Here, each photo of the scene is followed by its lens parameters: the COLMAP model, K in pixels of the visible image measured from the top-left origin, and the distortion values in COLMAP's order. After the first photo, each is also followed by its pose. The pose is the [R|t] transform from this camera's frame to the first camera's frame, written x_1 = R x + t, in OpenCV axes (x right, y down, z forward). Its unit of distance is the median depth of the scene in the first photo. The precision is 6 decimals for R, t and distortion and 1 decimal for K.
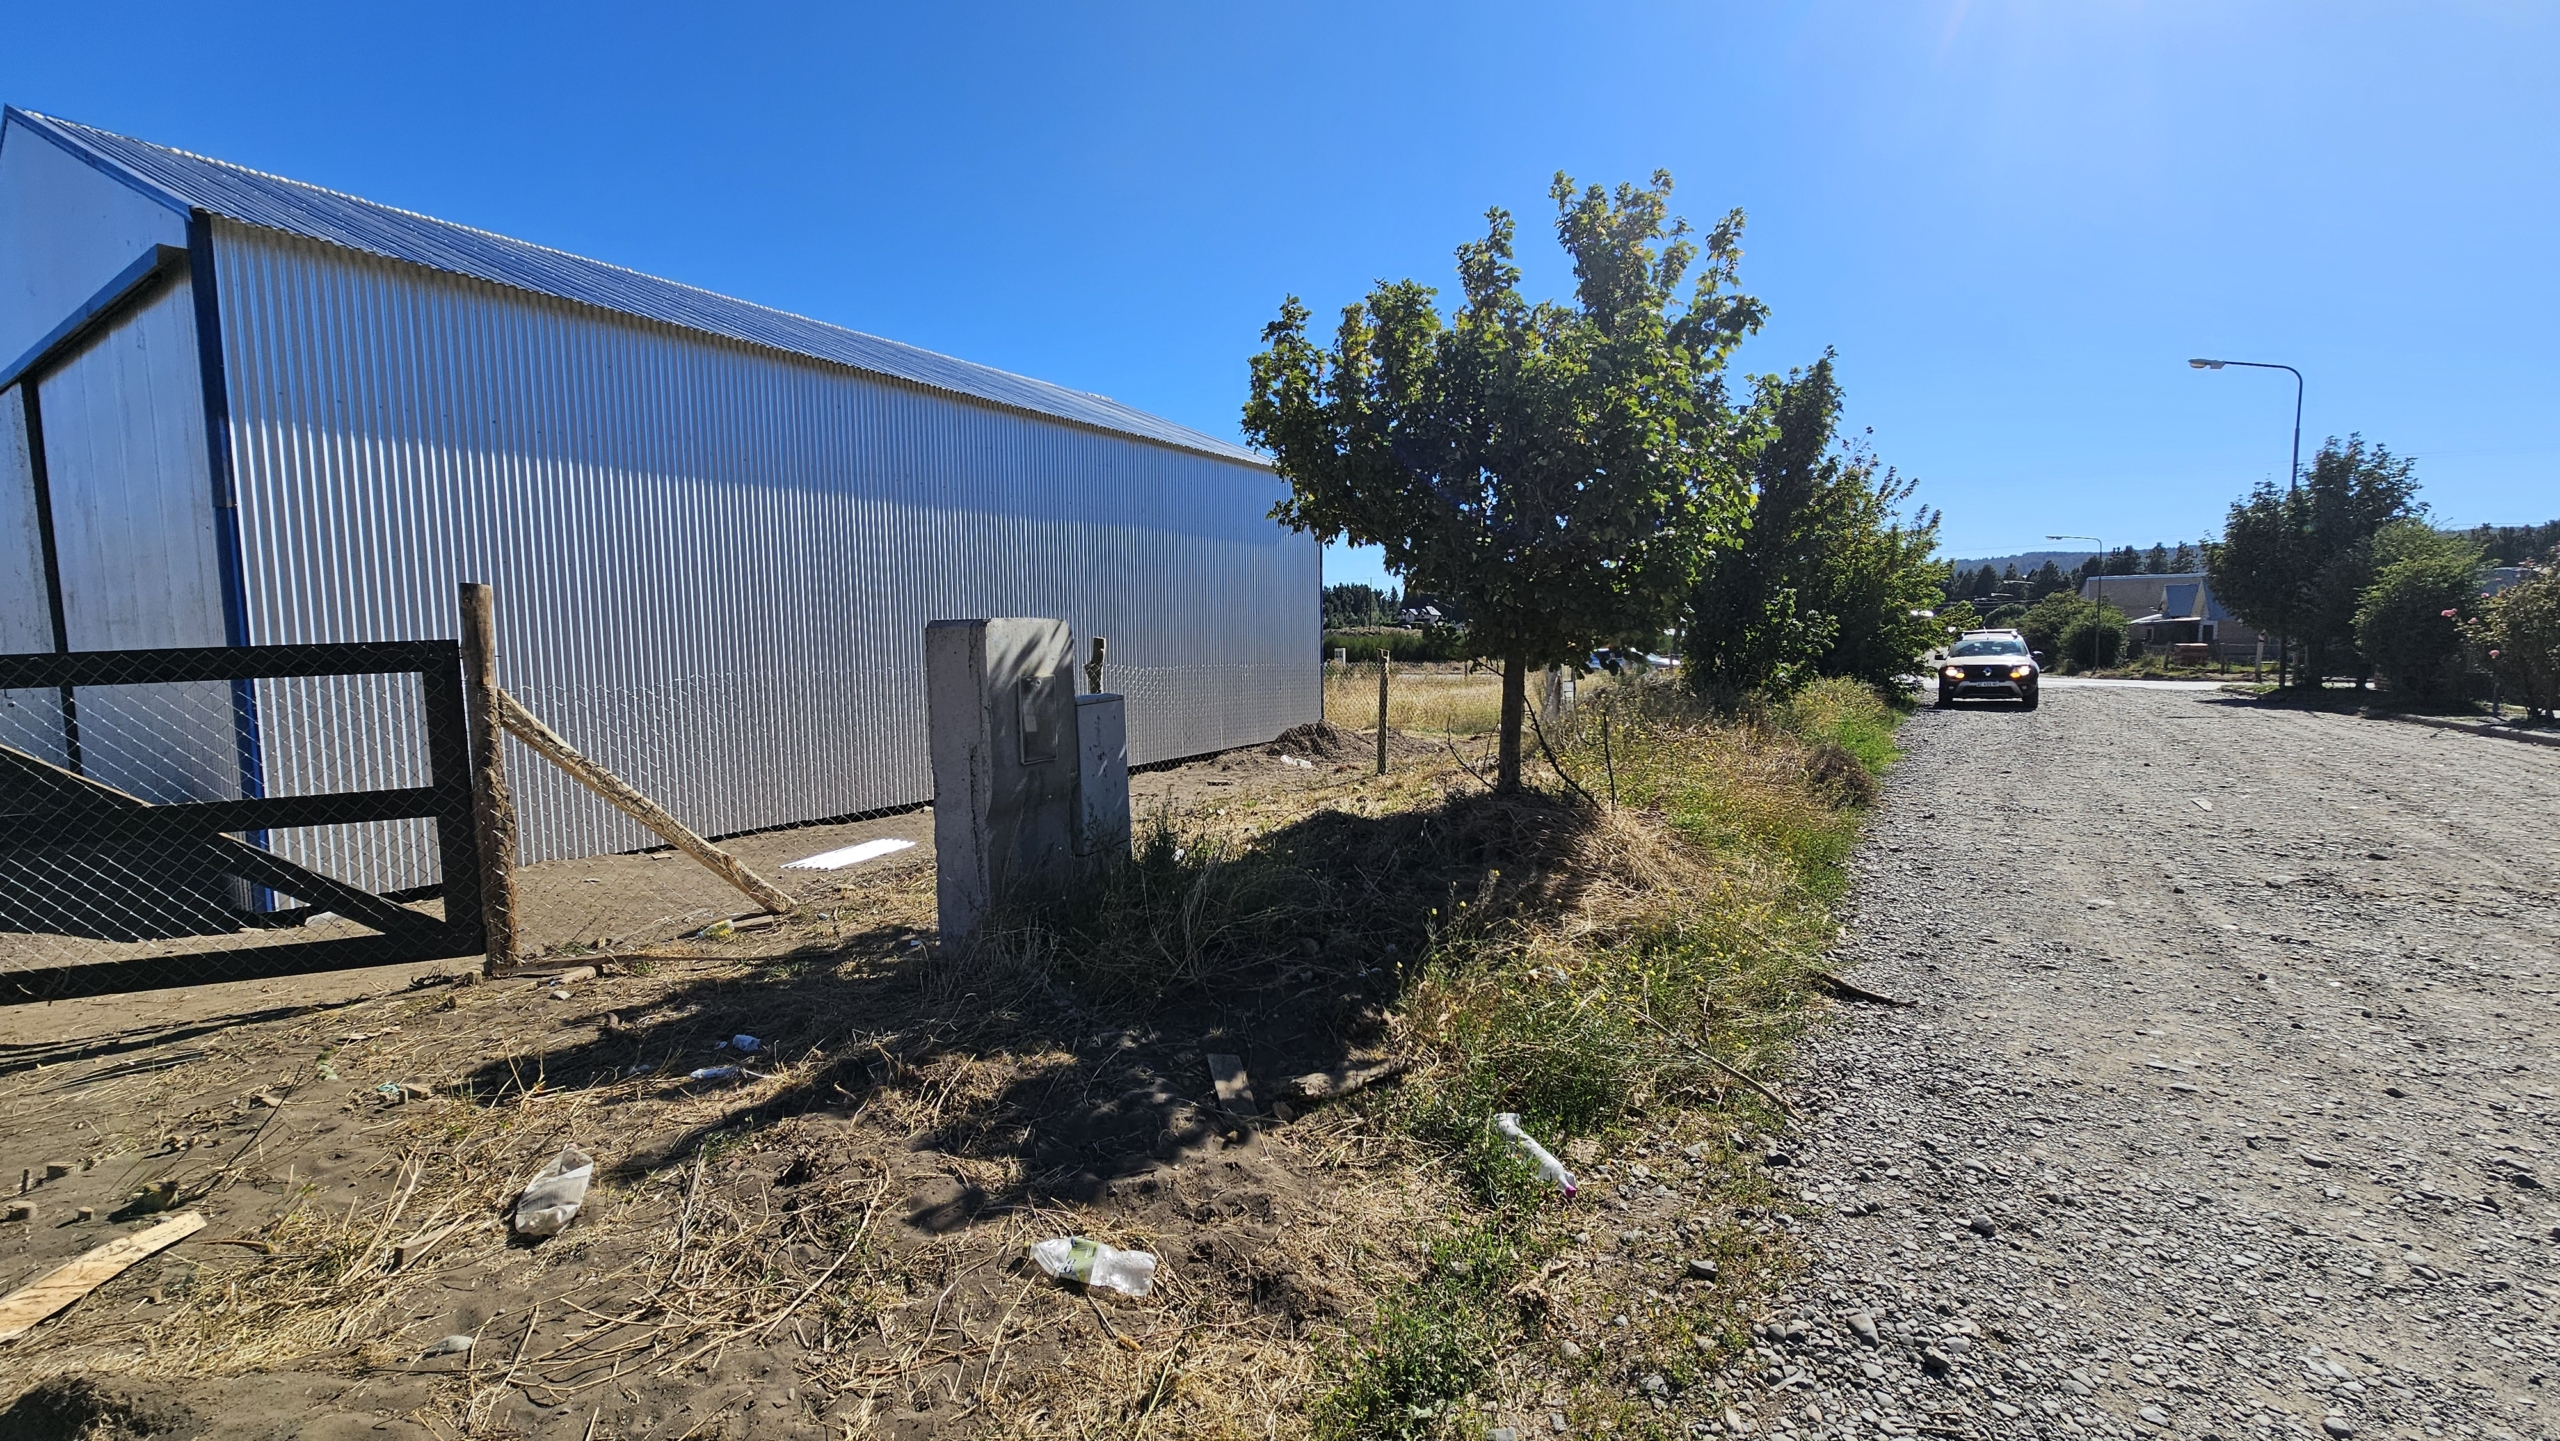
lens RADIAL K [[1041.9, 0, 1280.0], [0, 1041.9, 720.5], [0, 0, 1]] dist [0.004546, 0.000356]
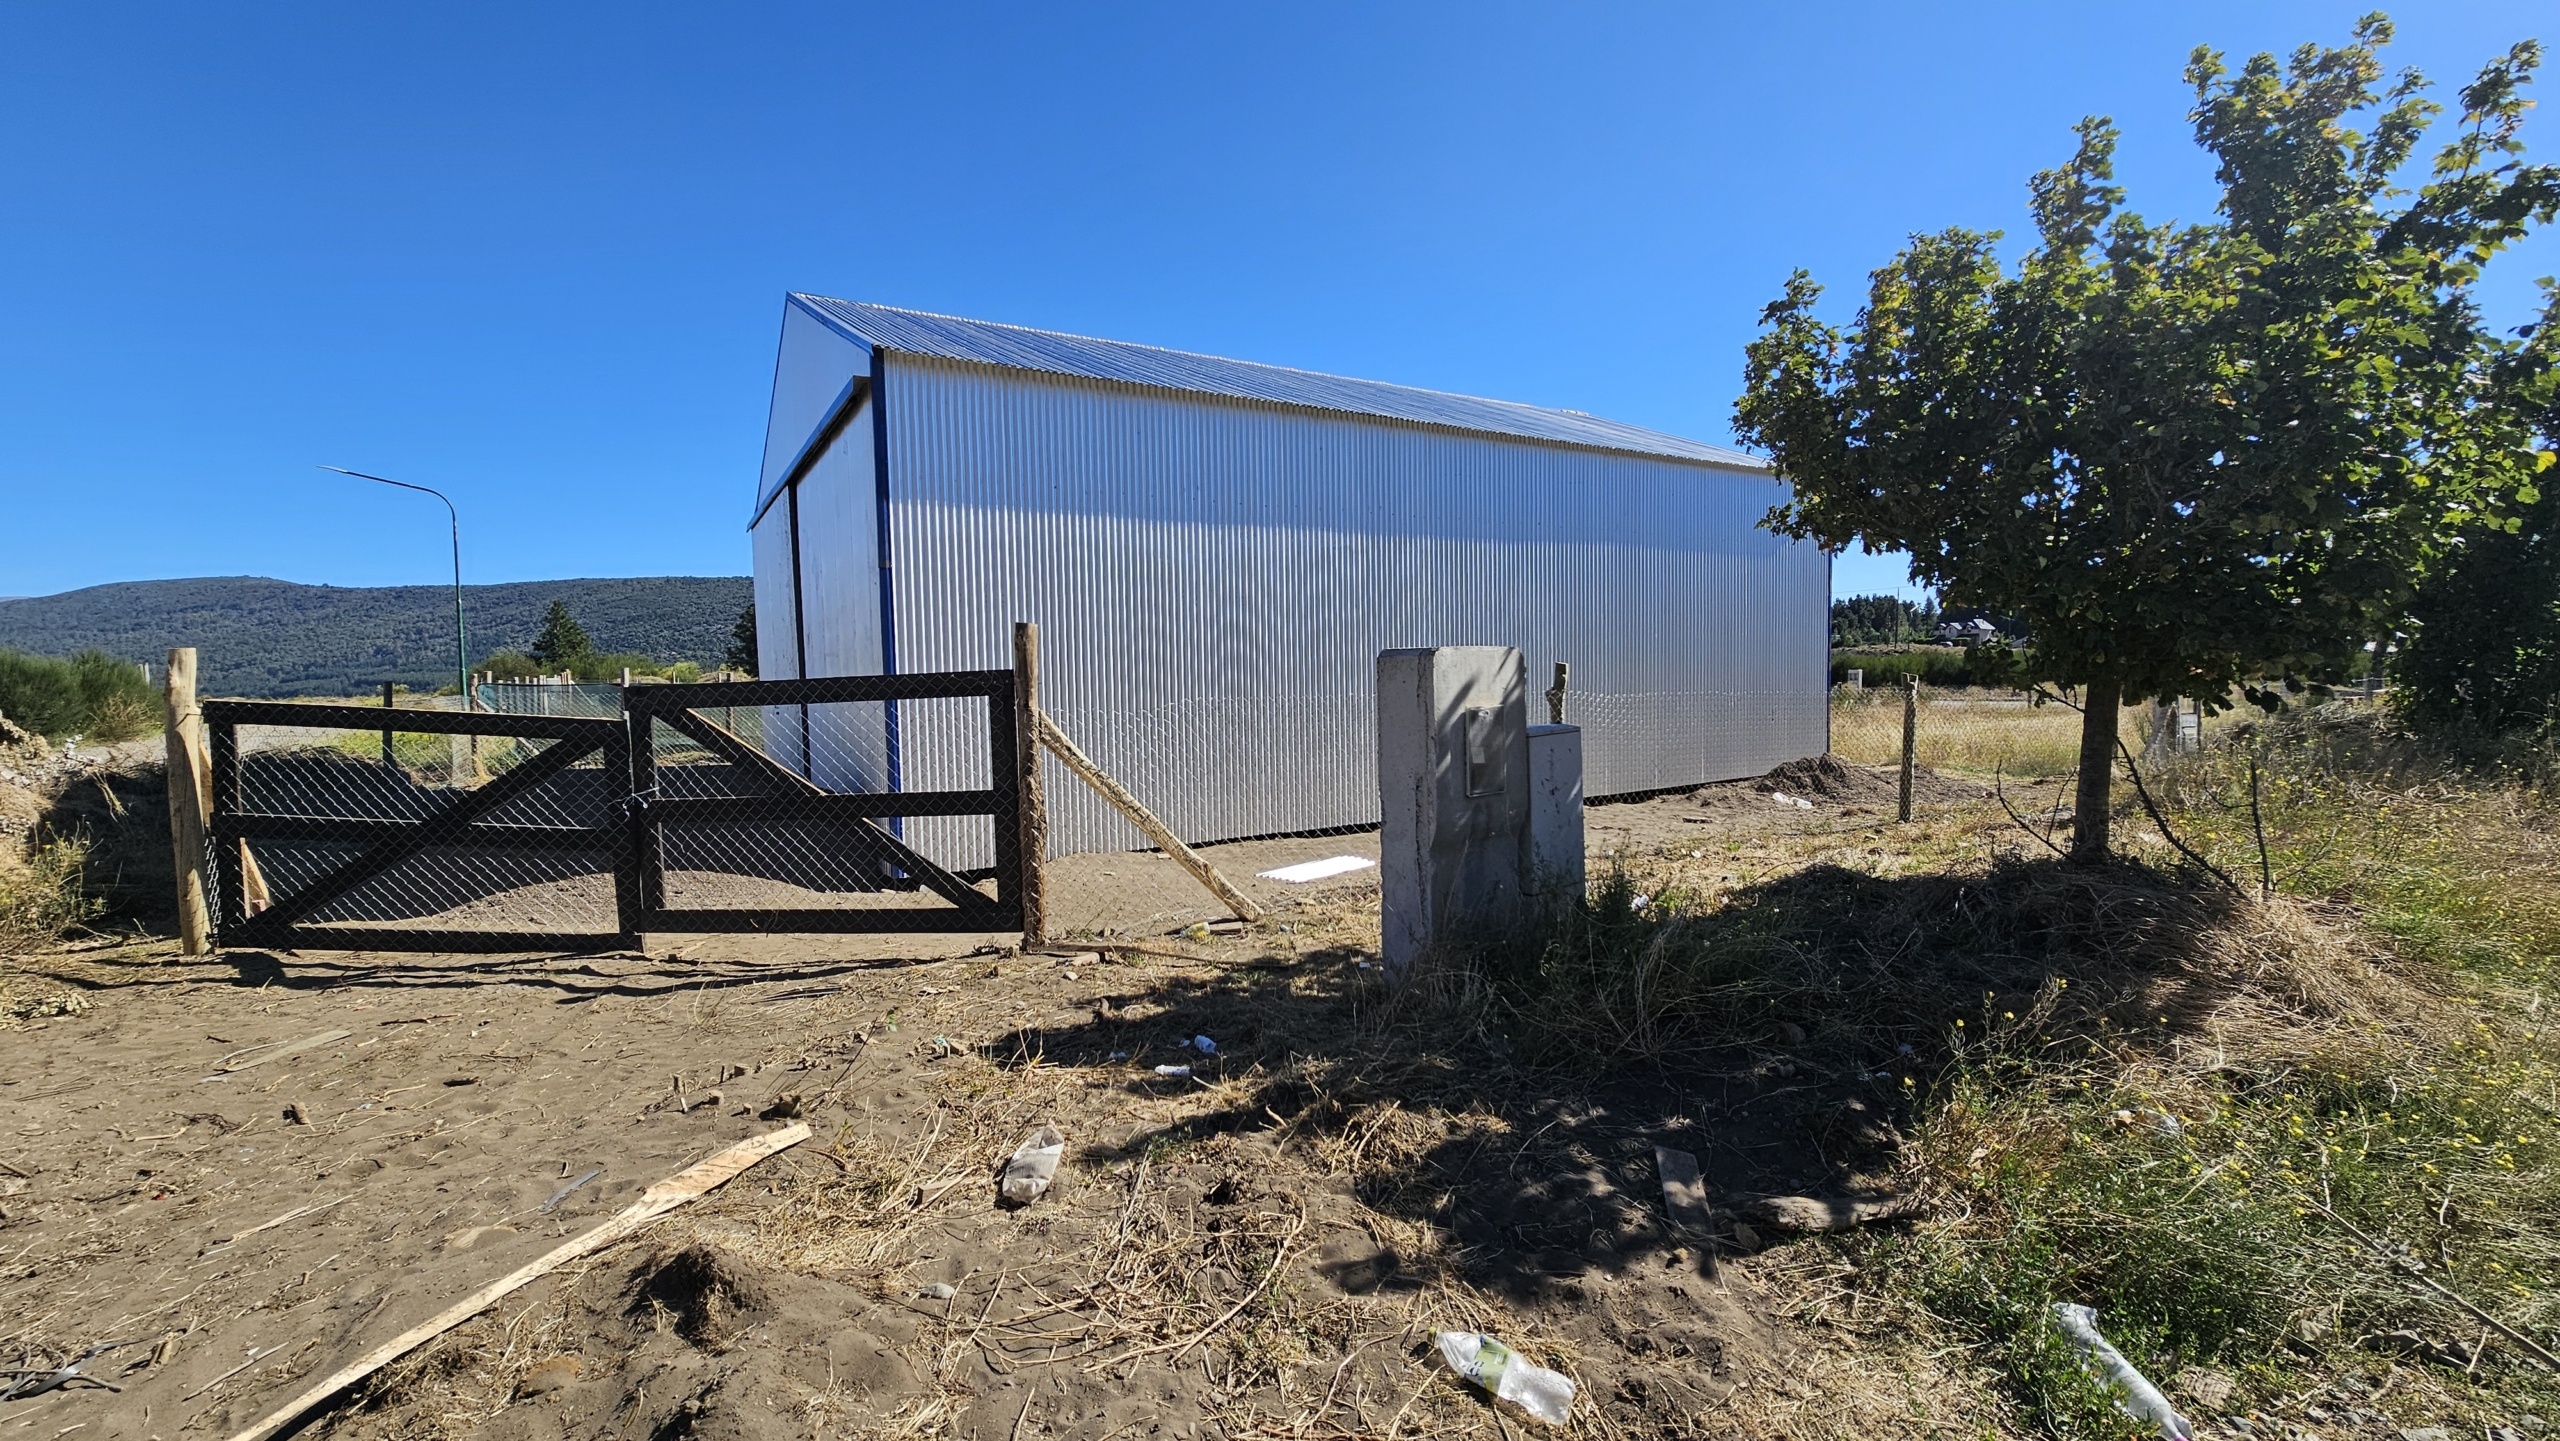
lens RADIAL K [[1036.8, 0, 1276.3], [0, 1036.8, 728.2], [0, 0, 1]] dist [-0.000420, 0.000288]
pose [[0.899830, 0.024989, -0.435525, 0.011019], [-0.030325, 0.999526, -0.005305, -0.012651], [0.435186, 0.017981, 0.900161, 0.054614]]
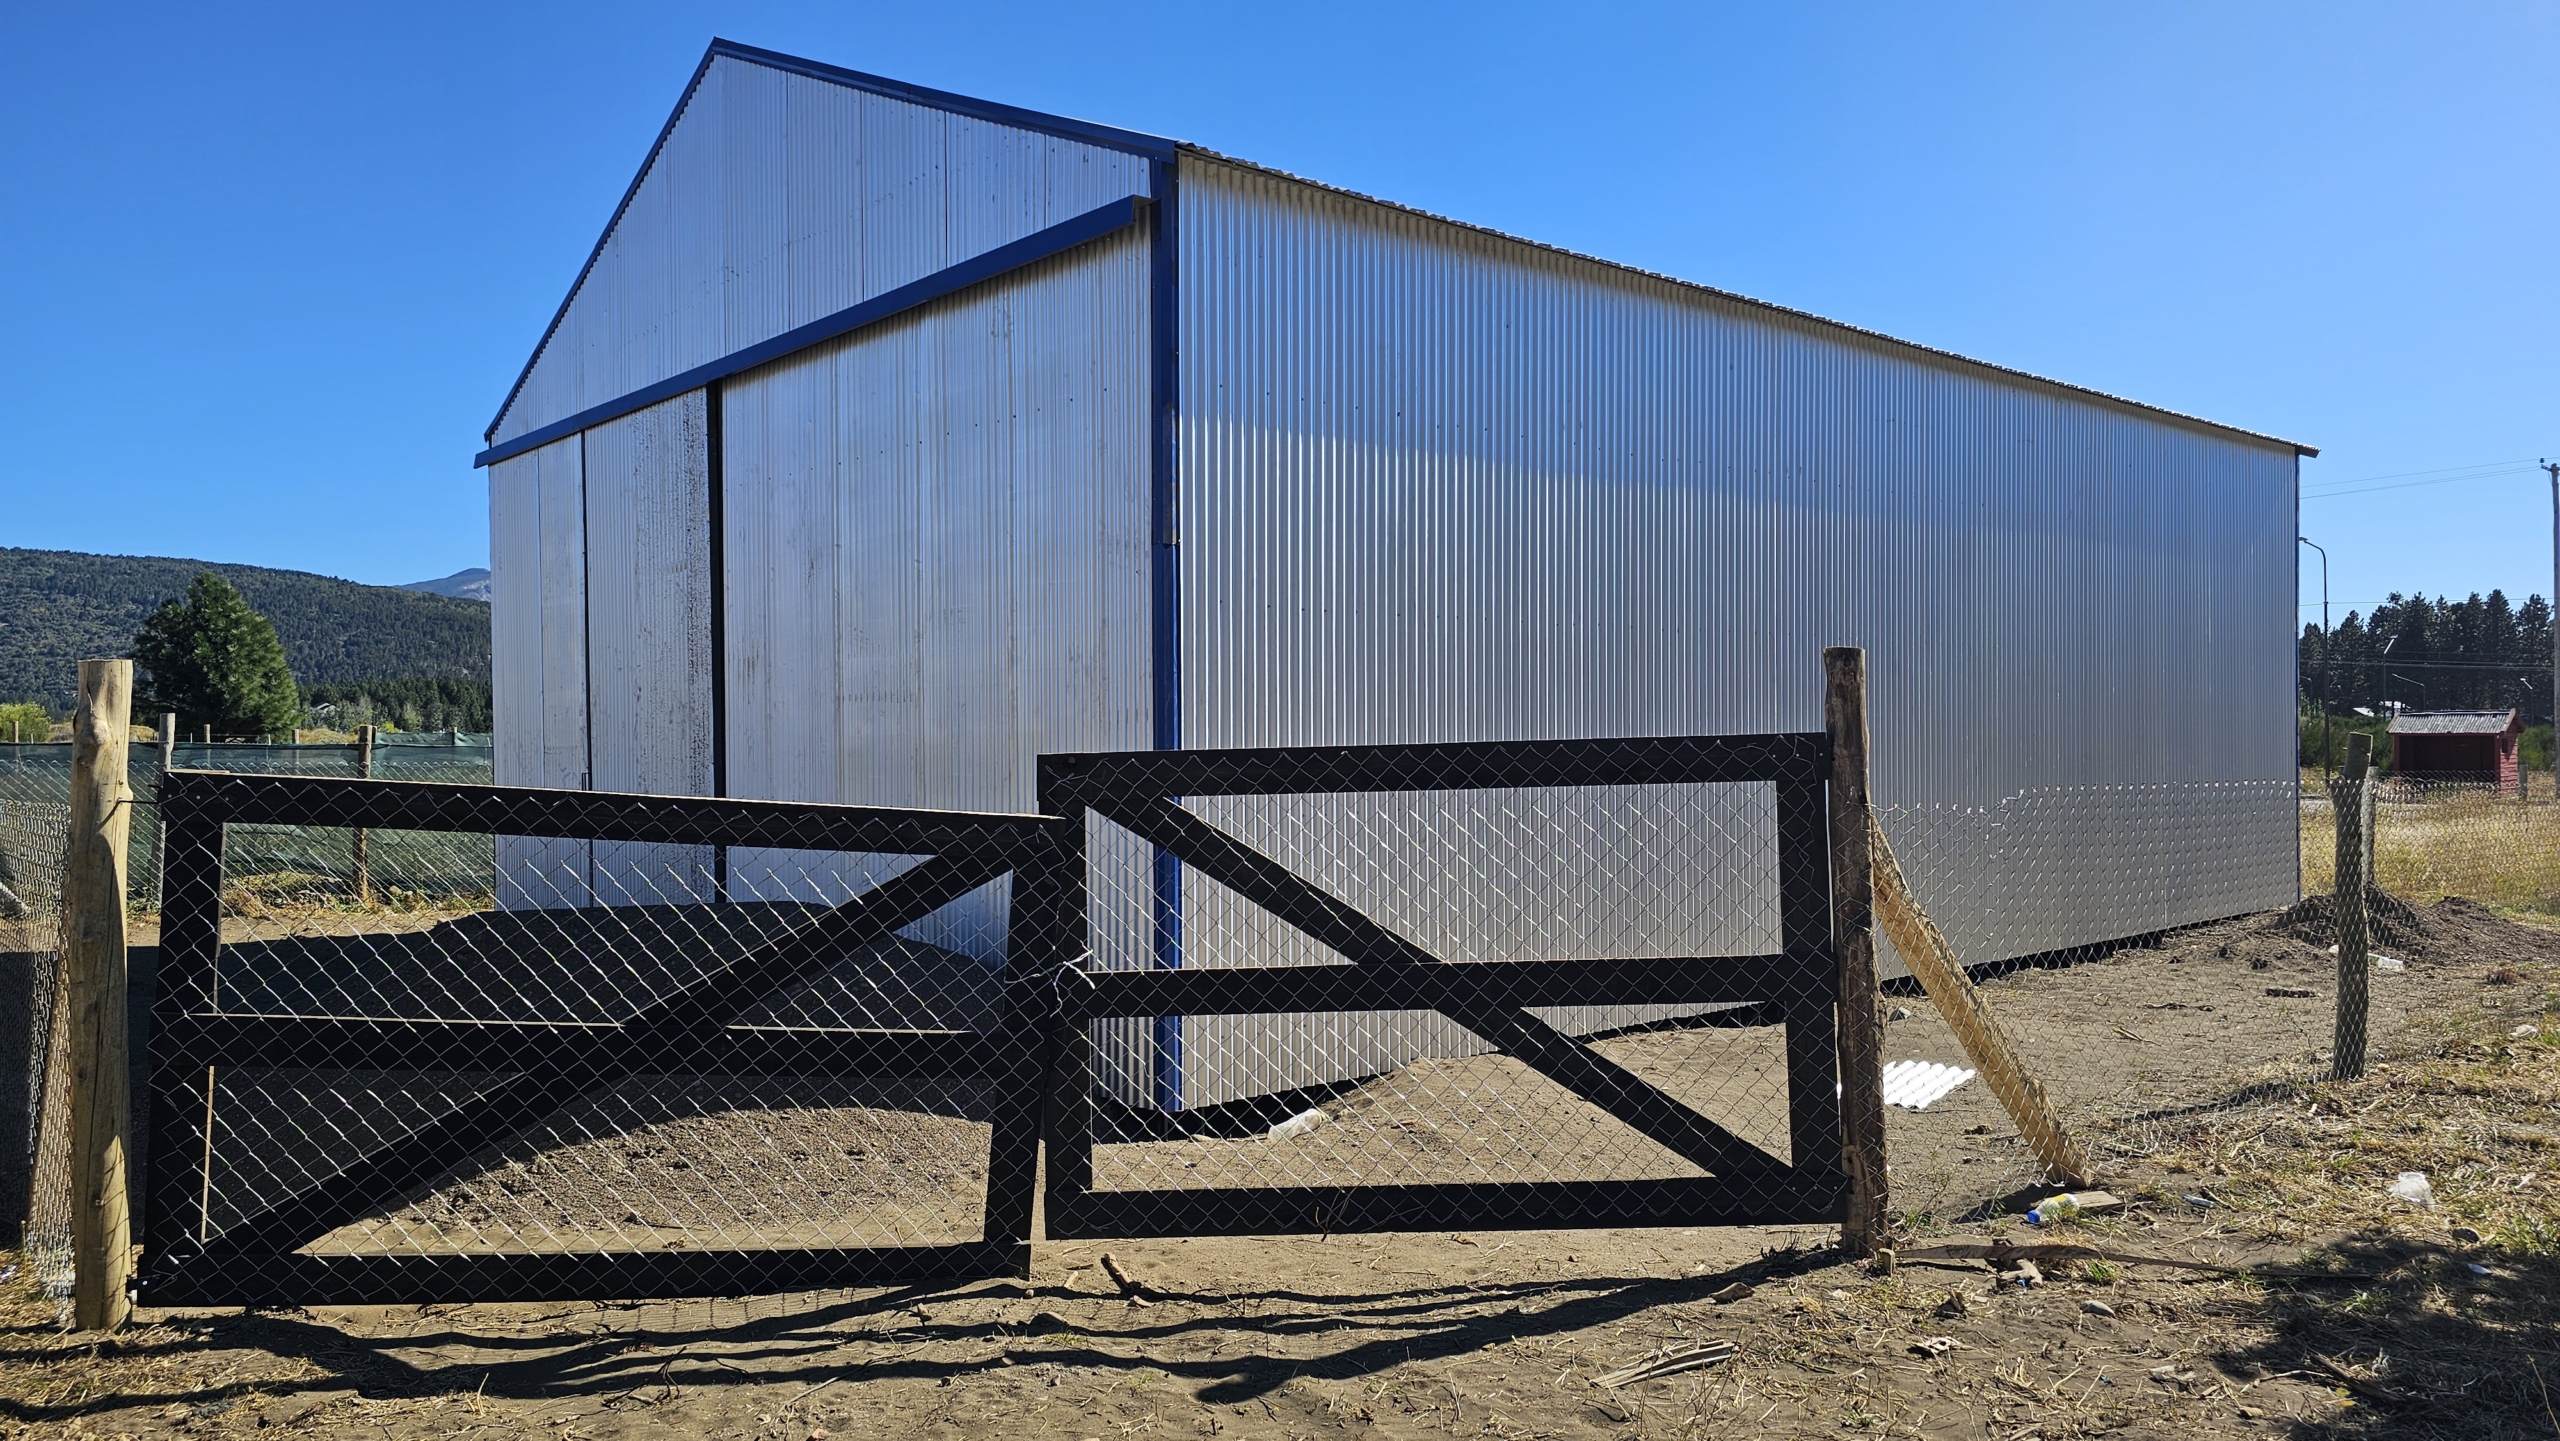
lens RADIAL K [[1702.2, 0, 1280.0], [0, 1702.2, 720.5], [0, 0, 1]] dist [0.056153, -0.043127]
pose [[0.956108, 0.011190, -0.292800, -0.788294], [-0.034733, 0.996553, -0.075333, 0.008581], [0.290948, 0.082196, 0.953202, -0.130879]]
